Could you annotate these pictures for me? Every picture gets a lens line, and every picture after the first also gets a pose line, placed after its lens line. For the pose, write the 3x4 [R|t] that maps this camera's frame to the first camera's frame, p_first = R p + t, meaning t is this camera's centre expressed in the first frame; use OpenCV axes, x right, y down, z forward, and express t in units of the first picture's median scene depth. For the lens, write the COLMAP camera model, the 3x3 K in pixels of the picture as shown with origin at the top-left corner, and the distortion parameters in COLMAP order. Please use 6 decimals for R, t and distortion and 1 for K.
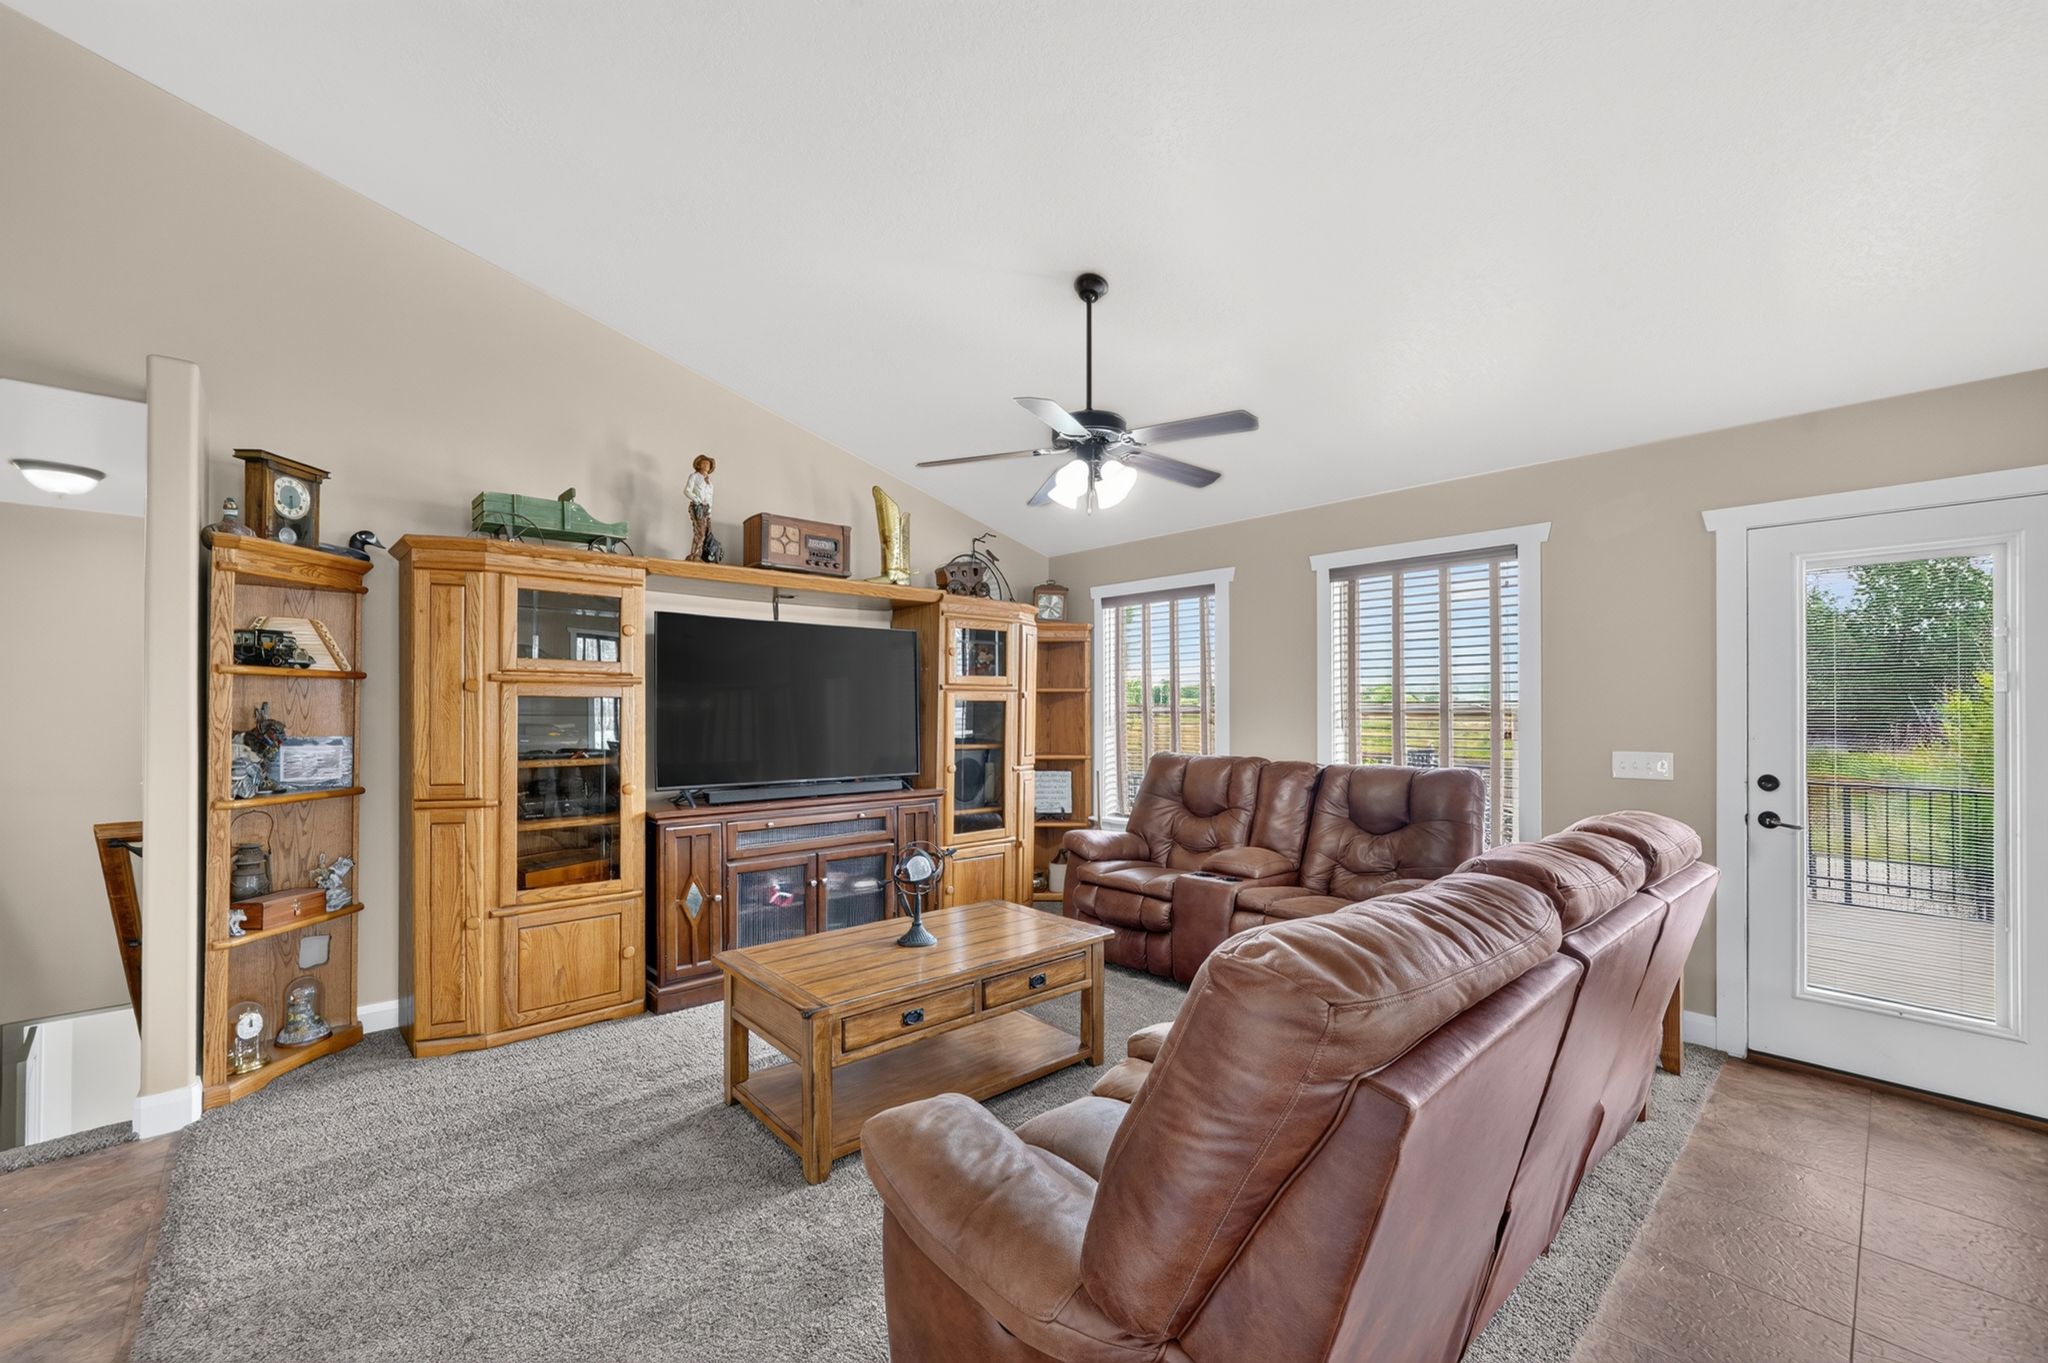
lens RADIAL K [[818.3, 0, 1018.3], [0, 818.3, 695.2], [0, 0, 1]] dist [0.009872, -0.000075]
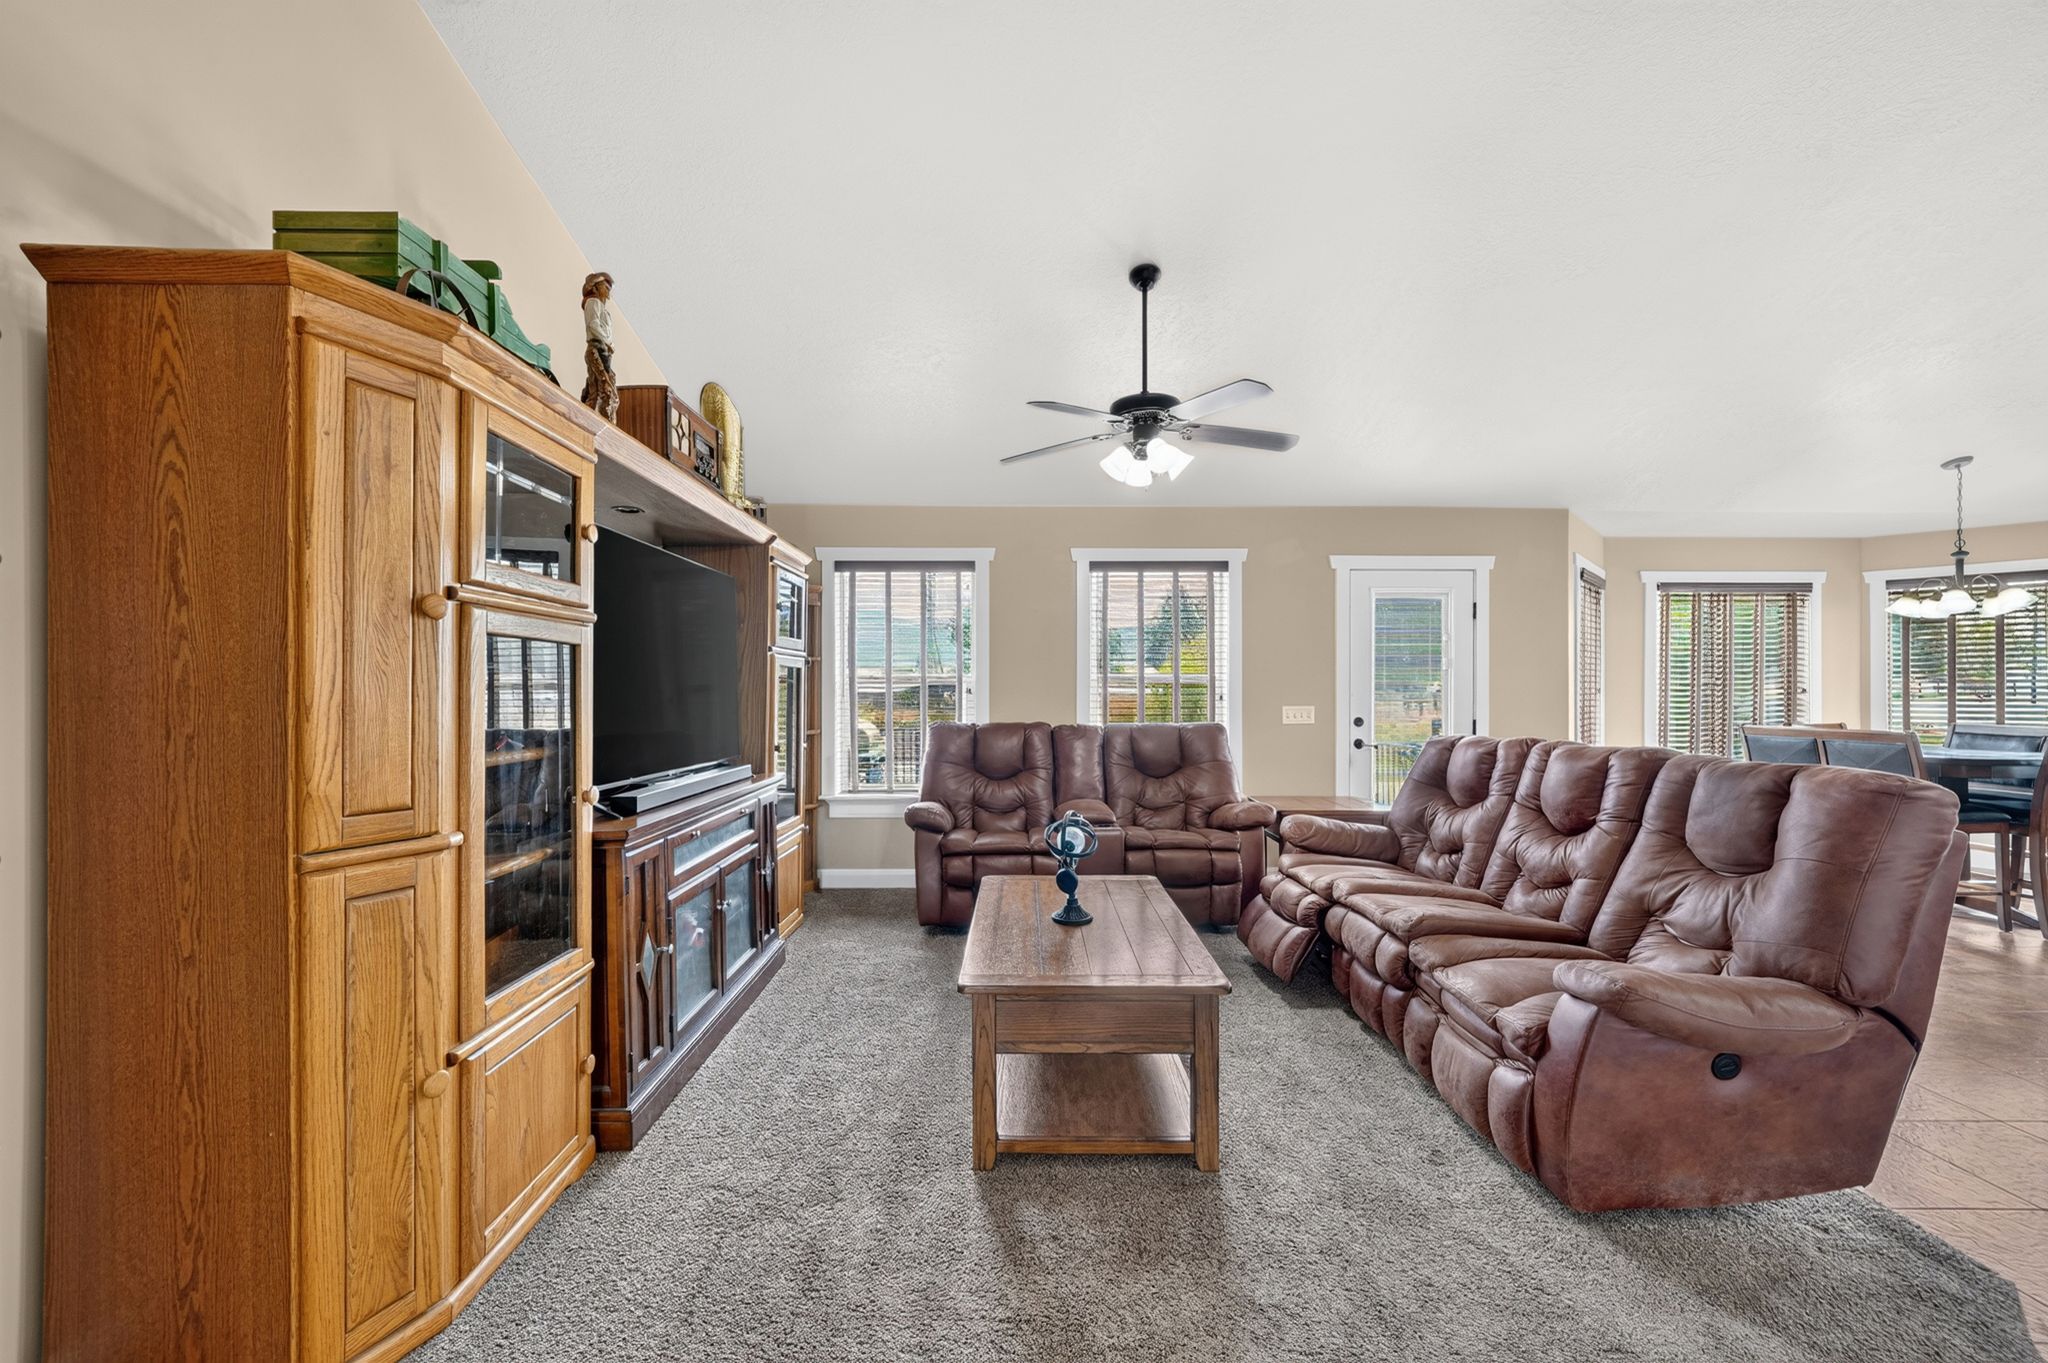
lens RADIAL K [[818.3, 0, 1015.5], [0, 818.3, 685.9], [0, 0, 1]] dist [0.009872, -0.000075]
pose [[0.662420, 0.002685, 0.749128, -0.785992], [-0.009460, 0.999944, 0.004782, 0.029752], [-0.749073, -0.010254, 0.662408, 0.398001]]
